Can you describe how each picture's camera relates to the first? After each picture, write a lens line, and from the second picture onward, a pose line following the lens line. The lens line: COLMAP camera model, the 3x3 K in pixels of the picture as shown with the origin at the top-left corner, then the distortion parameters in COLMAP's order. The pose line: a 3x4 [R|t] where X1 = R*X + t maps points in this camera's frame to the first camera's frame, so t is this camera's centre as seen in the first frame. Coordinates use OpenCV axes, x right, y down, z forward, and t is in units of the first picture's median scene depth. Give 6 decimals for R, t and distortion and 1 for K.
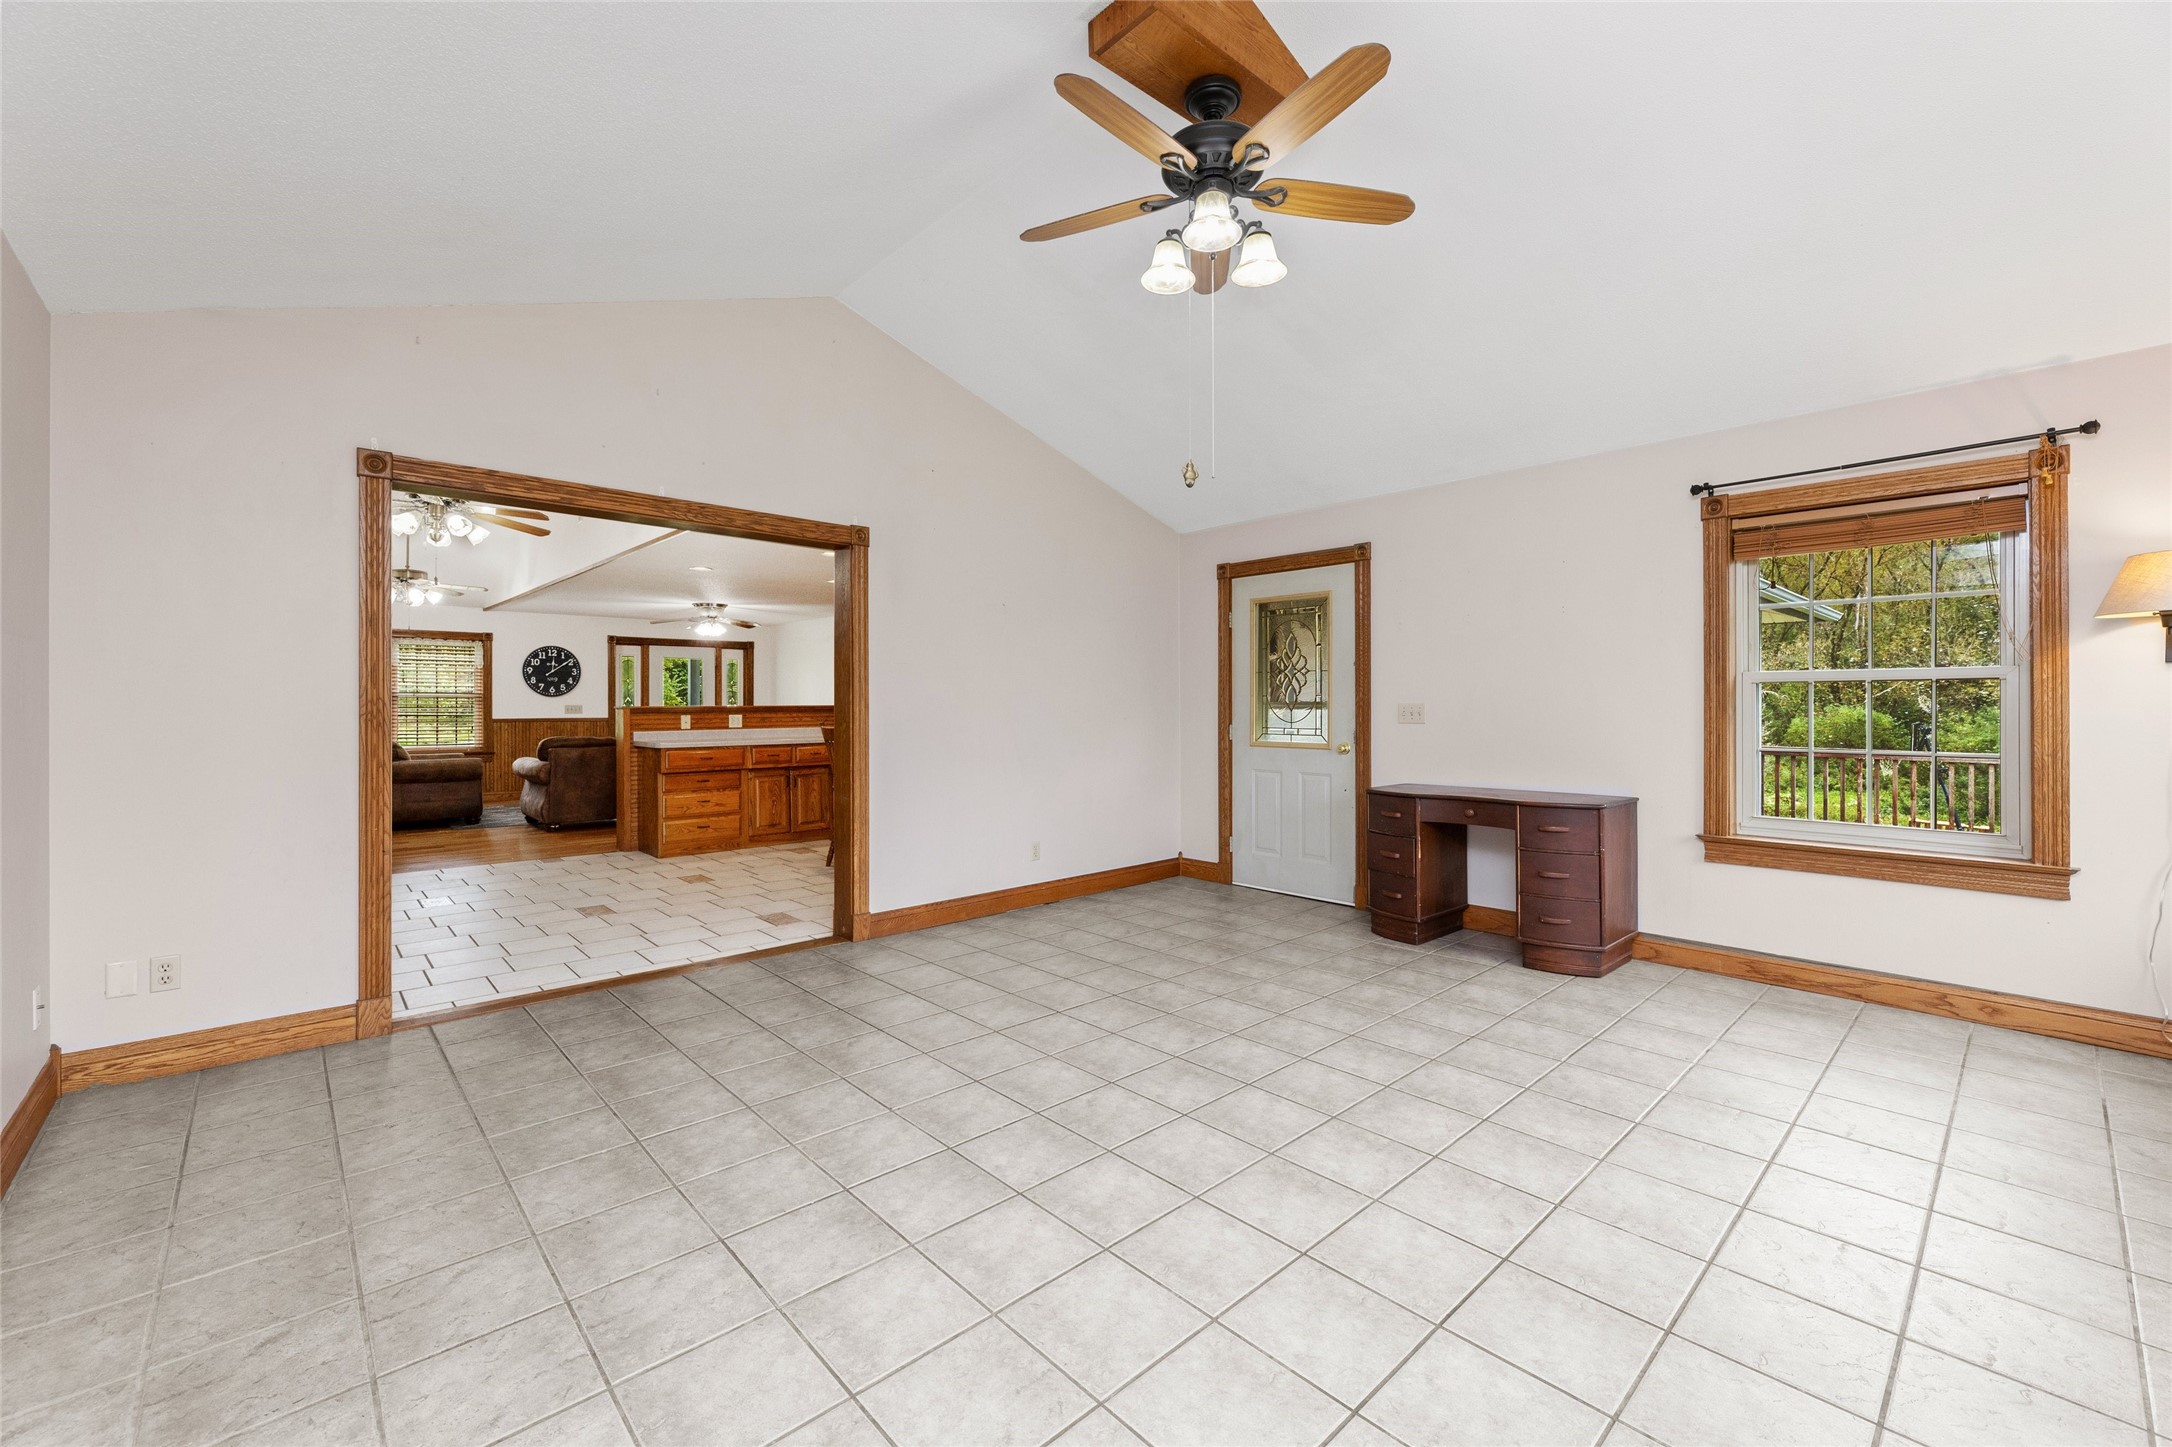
lens RADIAL K [[894.8, 0, 1092.7], [0, 894.8, 704.2], [0, 0, 1]] dist [-0.000821, -0.000072]
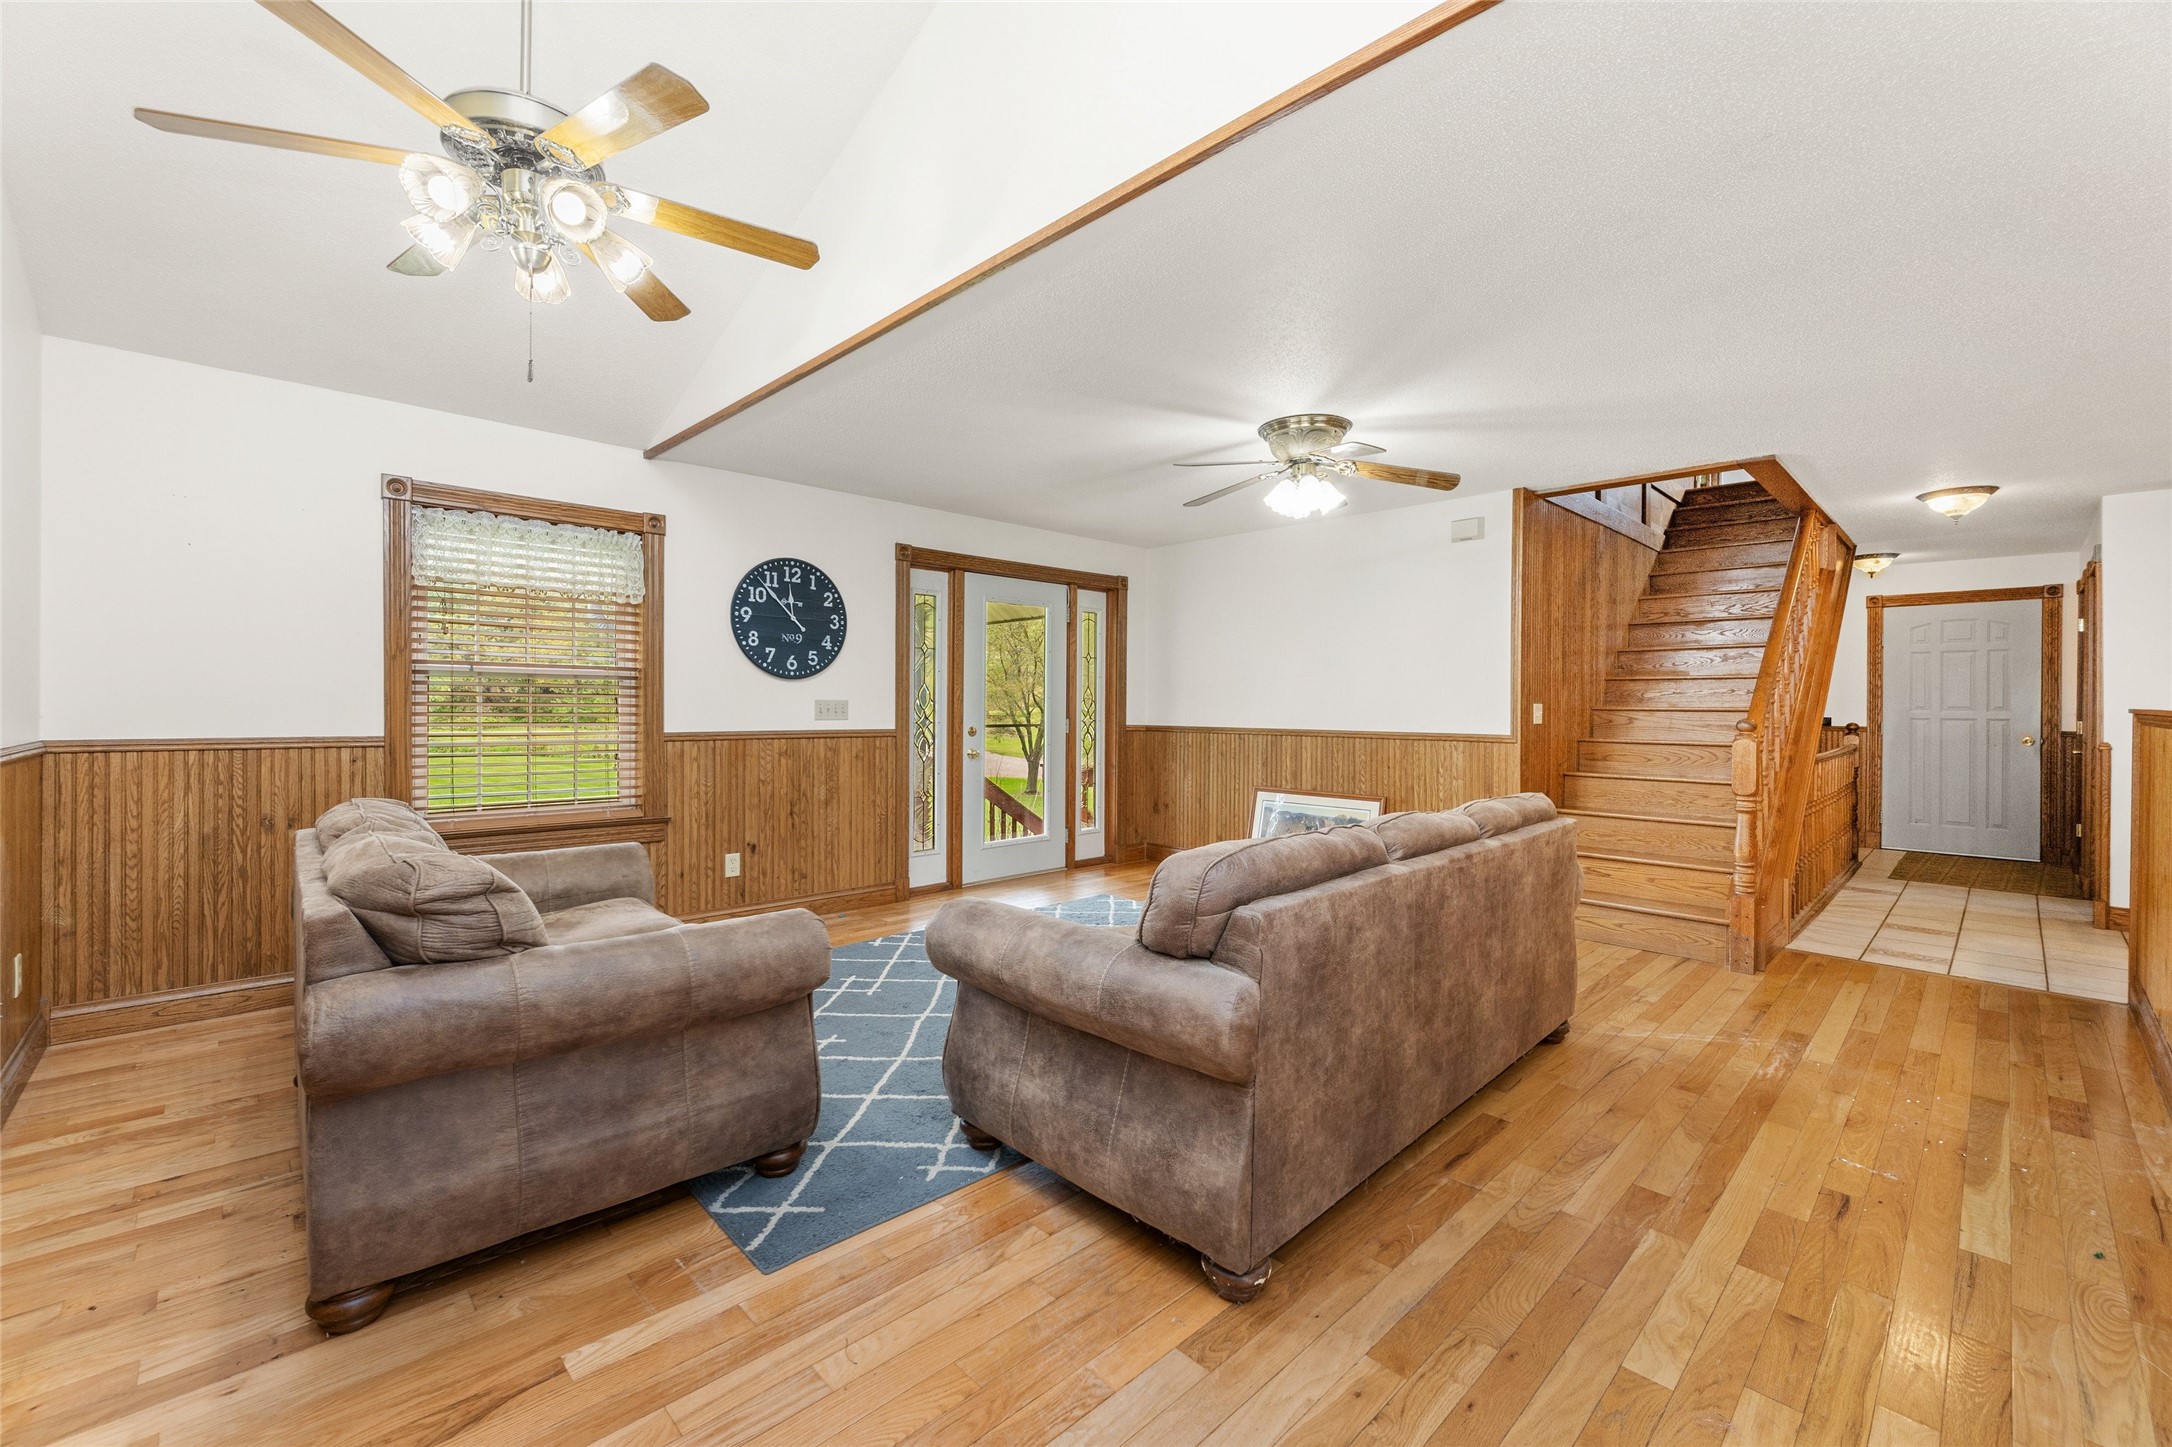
lens RADIAL K [[882.9, 0, 1091.7], [0, 882.9, 711.3], [0, 0, 1]] dist [-0.000481, 0.000071]
pose [[0.999575, 0.008862, 0.027768, -0.491663], [-0.009138, 0.999910, 0.009845, 0.001257], [-0.027678, -0.010094, 0.999566, 0.602528]]
